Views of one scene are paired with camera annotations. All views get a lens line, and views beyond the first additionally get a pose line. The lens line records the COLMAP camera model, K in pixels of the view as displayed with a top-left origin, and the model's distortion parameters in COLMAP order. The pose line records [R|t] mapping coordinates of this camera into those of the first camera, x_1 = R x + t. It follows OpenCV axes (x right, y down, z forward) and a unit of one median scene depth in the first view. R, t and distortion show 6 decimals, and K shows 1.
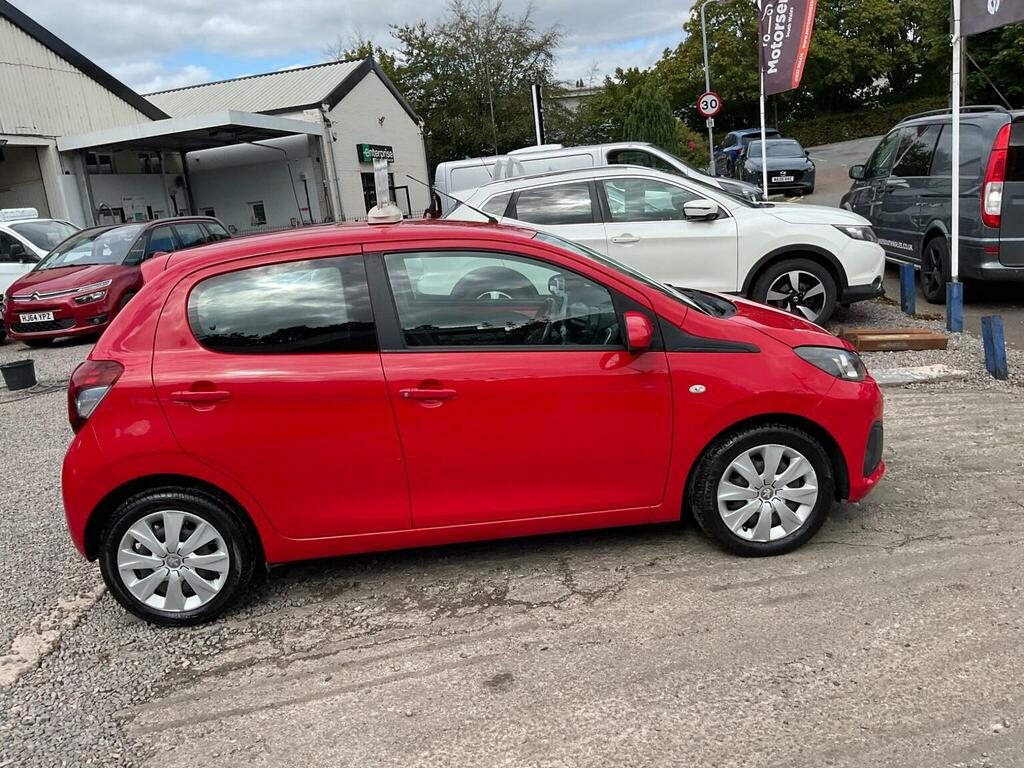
lens RADIAL K [[825.0, 0, 511.7], [0, 825.0, 385.0], [0, 0, 1]] dist [0.065871, -0.121829]
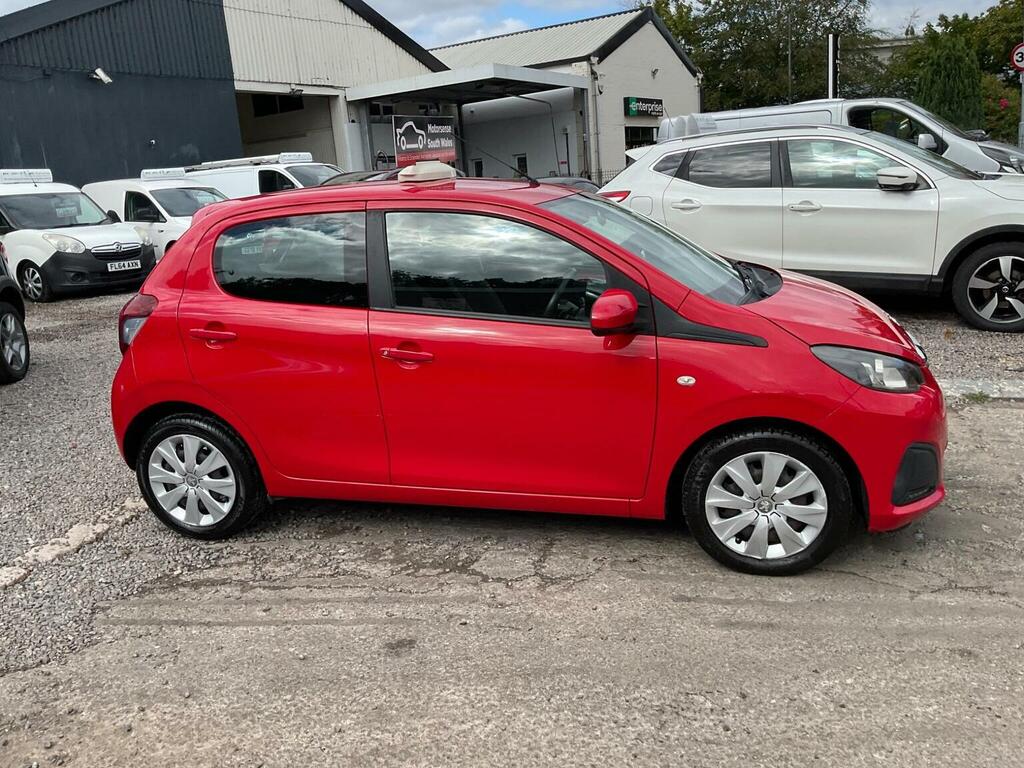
lens RADIAL K [[824.2, 0, 520.2], [0, 824.2, 384.1], [0, 0, 1]] dist [0.082171, -0.158999]
pose [[0.945452, 0.114957, -0.304803, 0.317813], [-0.099524, 0.992860, 0.065752, -0.030859], [0.310185, -0.031830, 0.950143, 0.080786]]
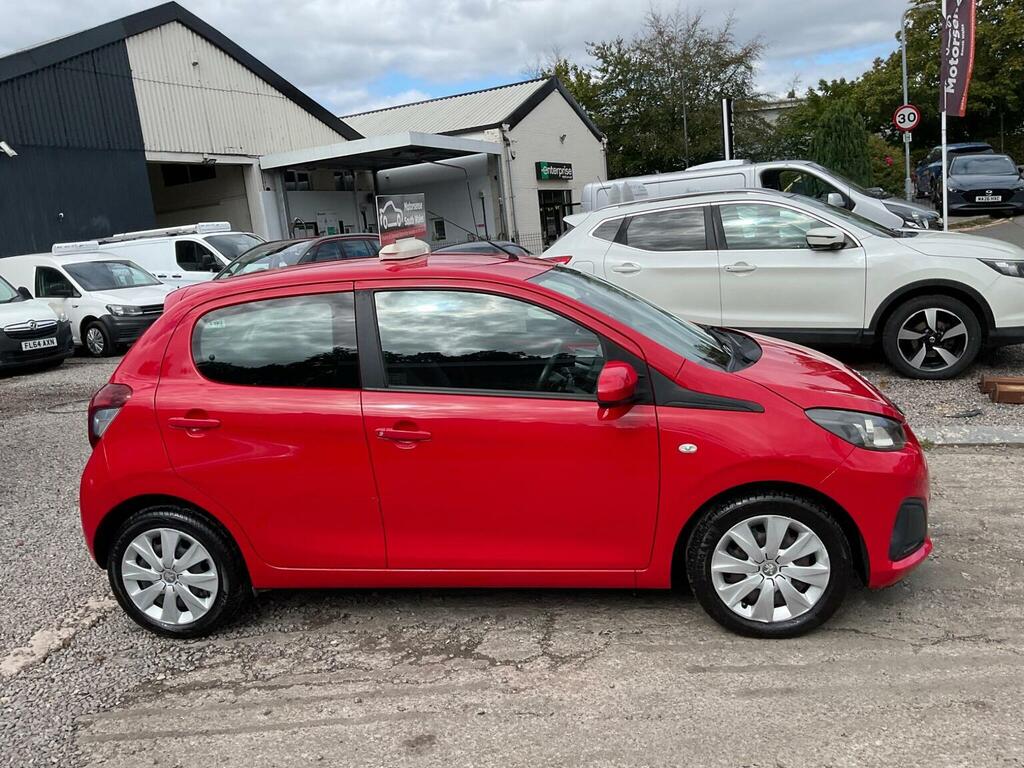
lens RADIAL K [[826.4, 0, 514.1], [0, 826.4, 383.1], [0, 0, 1]] dist [0.046156, -0.085910]
pose [[0.973950, 0.054163, -0.220200, 0.227155], [-0.058183, 0.998236, -0.011807, -0.043345], [0.219172, 0.024311, 0.975383, 0.059997]]
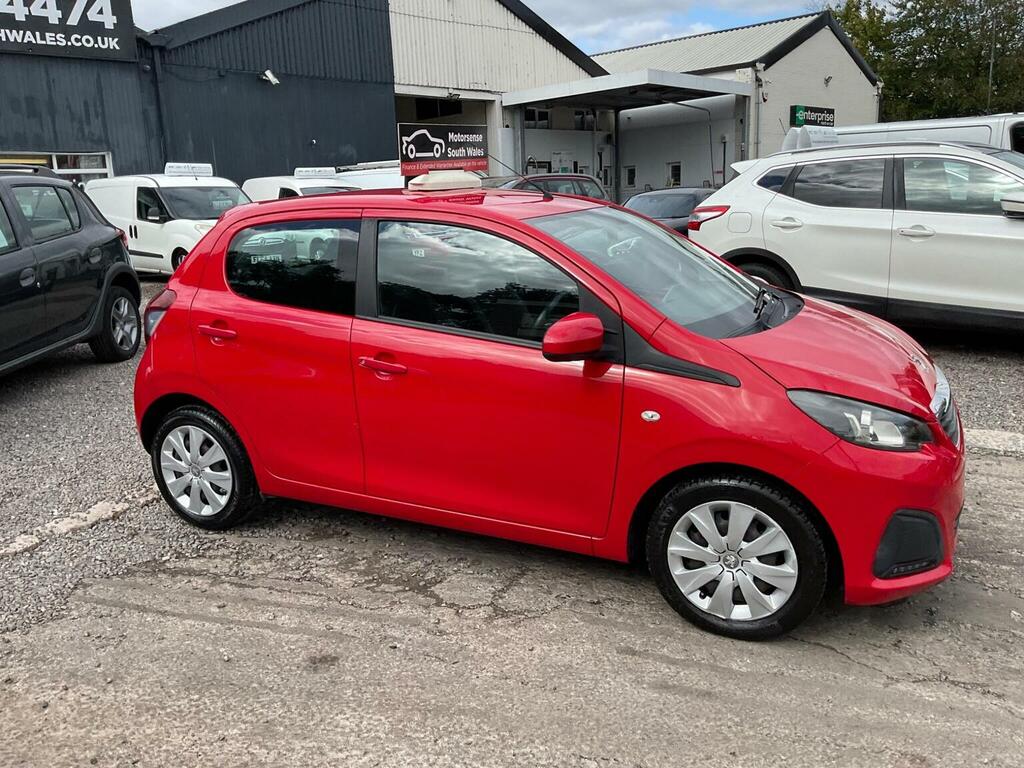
lens RADIAL K [[830.8, 0, 523.0], [0, 830.8, 385.8], [0, 0, 1]] dist [0.062490, -0.116159]
pose [[0.862282, 0.184079, -0.471789, 0.488069], [-0.163624, 0.982902, 0.084446, -0.072513], [0.479267, 0.004379, 0.877658, 0.191496]]
